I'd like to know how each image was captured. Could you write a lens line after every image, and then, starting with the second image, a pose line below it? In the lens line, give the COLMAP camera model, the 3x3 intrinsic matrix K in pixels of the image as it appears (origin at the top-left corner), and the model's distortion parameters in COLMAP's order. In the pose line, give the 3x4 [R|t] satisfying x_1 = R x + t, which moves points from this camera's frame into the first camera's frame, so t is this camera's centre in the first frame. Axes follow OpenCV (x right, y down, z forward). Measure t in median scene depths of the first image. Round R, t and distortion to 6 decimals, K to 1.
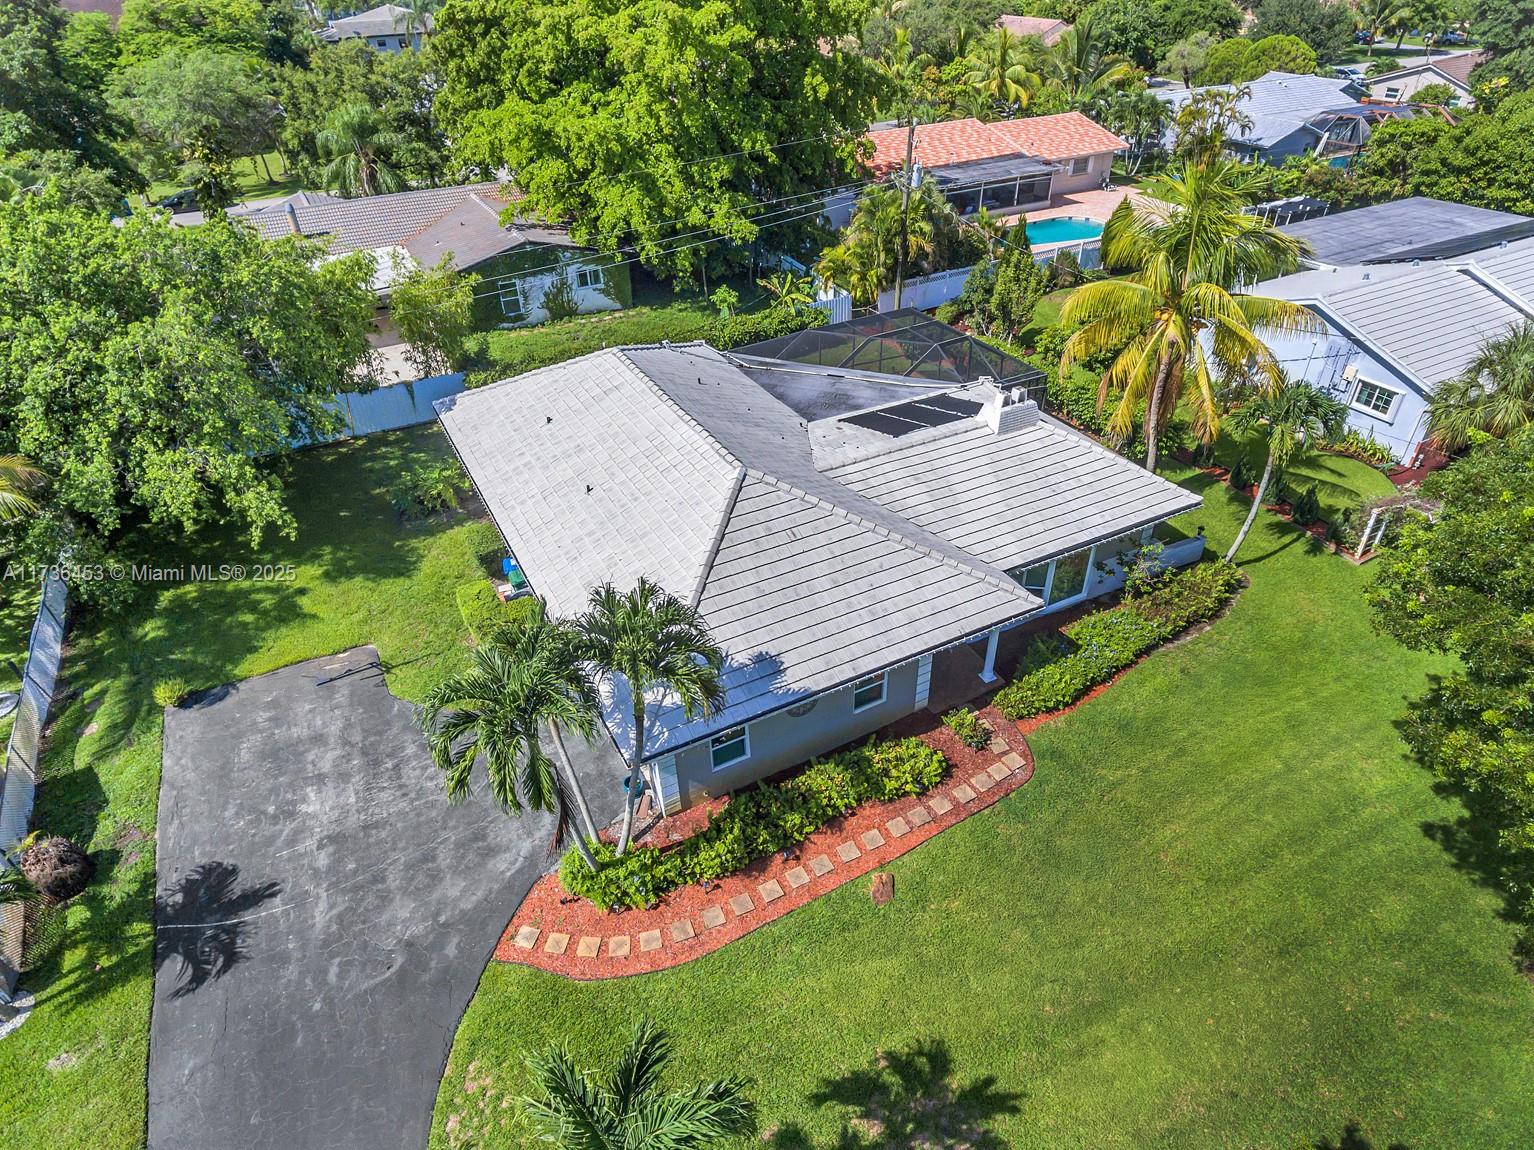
lens RADIAL K [[896.7, 0, 771.4], [0, 896.7, 583.8], [0, 0, 1]] dist [0.002094, -0.004935]
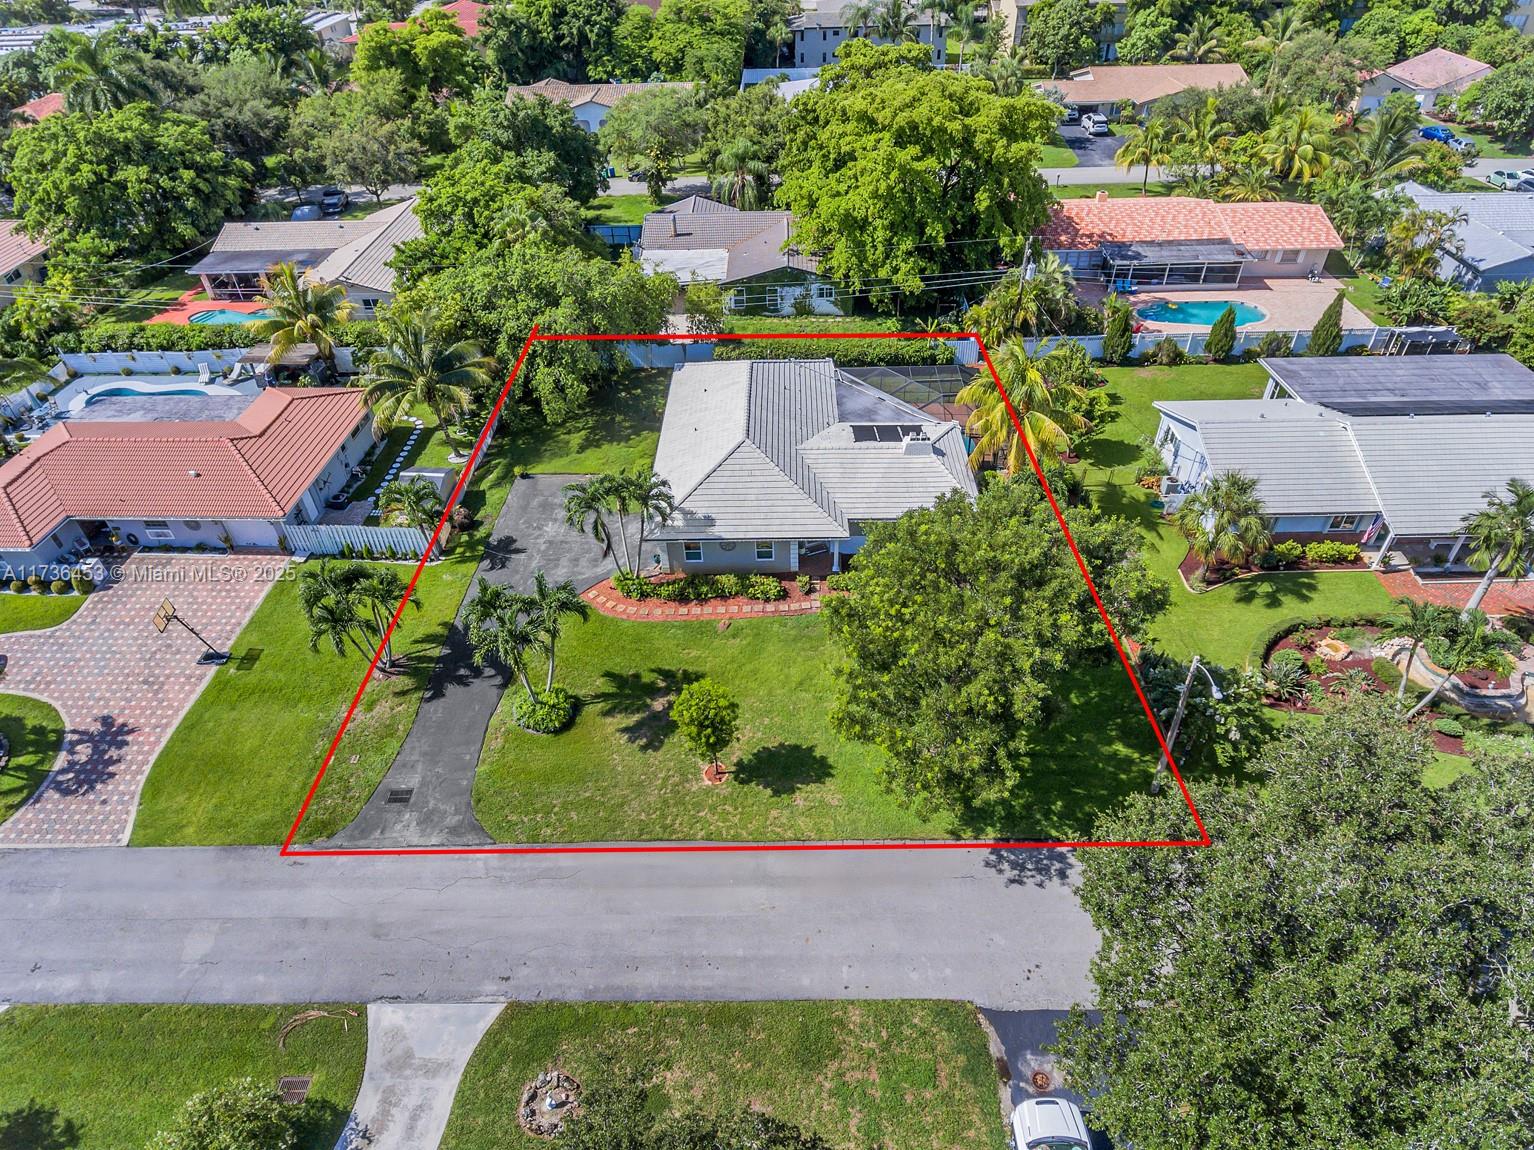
lens RADIAL K [[891.3, 0, 767.0], [0, 891.3, 575.0], [0, 0, 1]] dist [-0.008973, 0.002417]
pose [[0.877818, 0.303744, -0.370371, 0.669933], [-0.276641, 0.952721, 0.125667, -0.072010], [0.391031, -0.007853, 0.920344, -0.709503]]
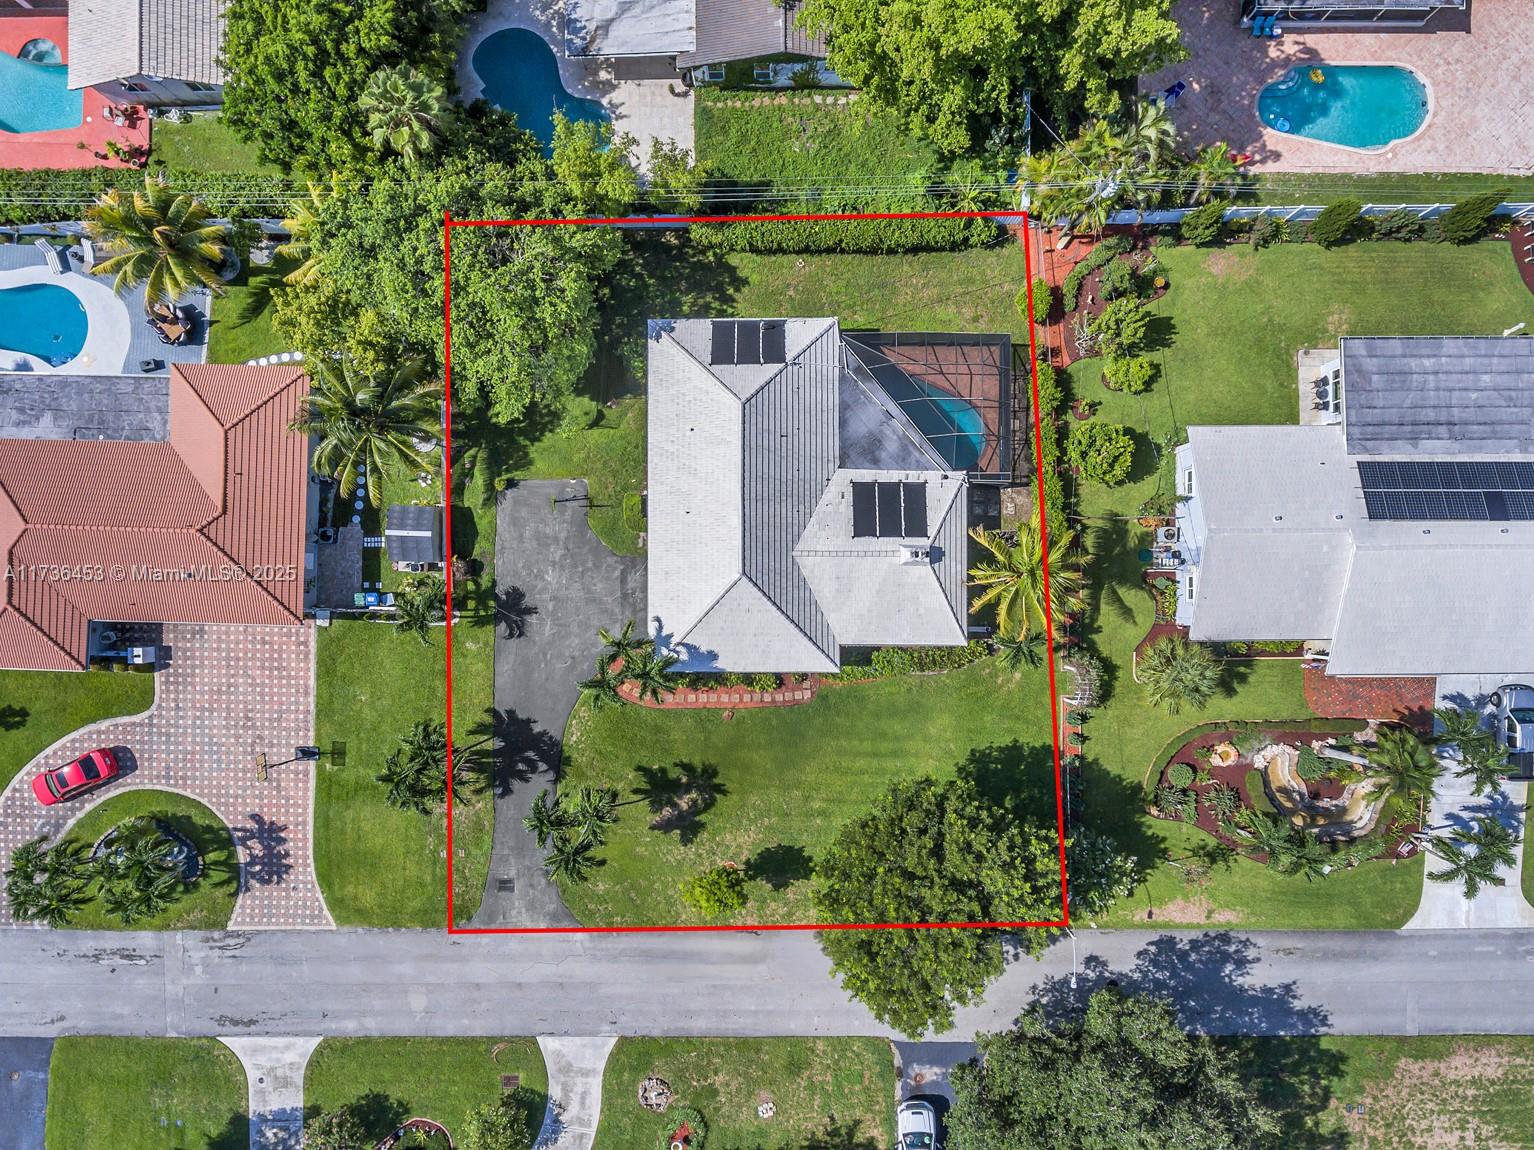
lens RADIAL K [[896.7, 0, 771.4], [0, 896.7, 583.8], [0, 0, 1]] dist [0.002094, -0.004935]
pose [[0.884496, 0.466542, -0.002368, 0.036095], [-0.276685, 0.528628, 0.802495, -1.362479], [0.375649, -0.709148, 0.596654, -0.200617]]
